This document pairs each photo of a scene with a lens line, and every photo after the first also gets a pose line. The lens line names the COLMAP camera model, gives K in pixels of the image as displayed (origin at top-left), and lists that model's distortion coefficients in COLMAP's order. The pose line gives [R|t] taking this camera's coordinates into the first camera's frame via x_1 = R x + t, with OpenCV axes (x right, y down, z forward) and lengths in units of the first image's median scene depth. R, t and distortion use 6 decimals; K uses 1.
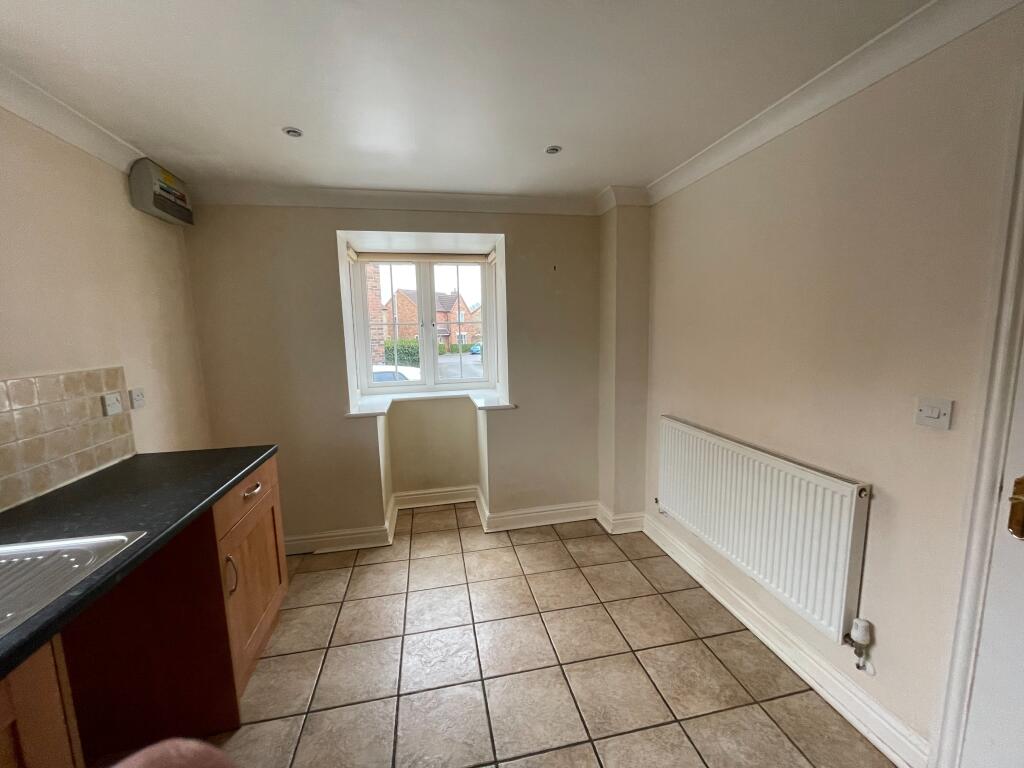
lens RADIAL K [[413.0, 0, 516.9], [0, 413.0, 384.3], [0, 0, 1]] dist [0.000205, 0.000048]
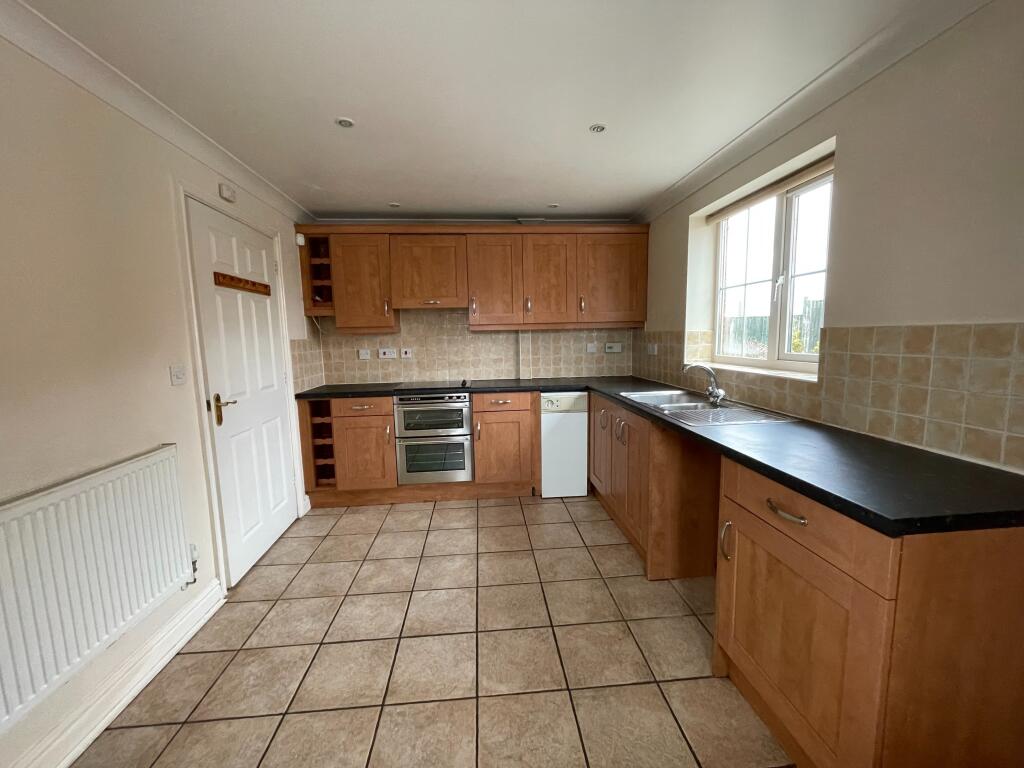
lens RADIAL K [[413.0, 0, 516.9], [0, 413.0, 384.3], [0, 0, 1]] dist [0.000205, 0.000048]
pose [[-0.990927, 0.027906, 0.131472, -0.318013], [0.060152, 0.966851, 0.248154, -0.148648], [-0.120189, 0.253811, -0.959758, 1.757366]]
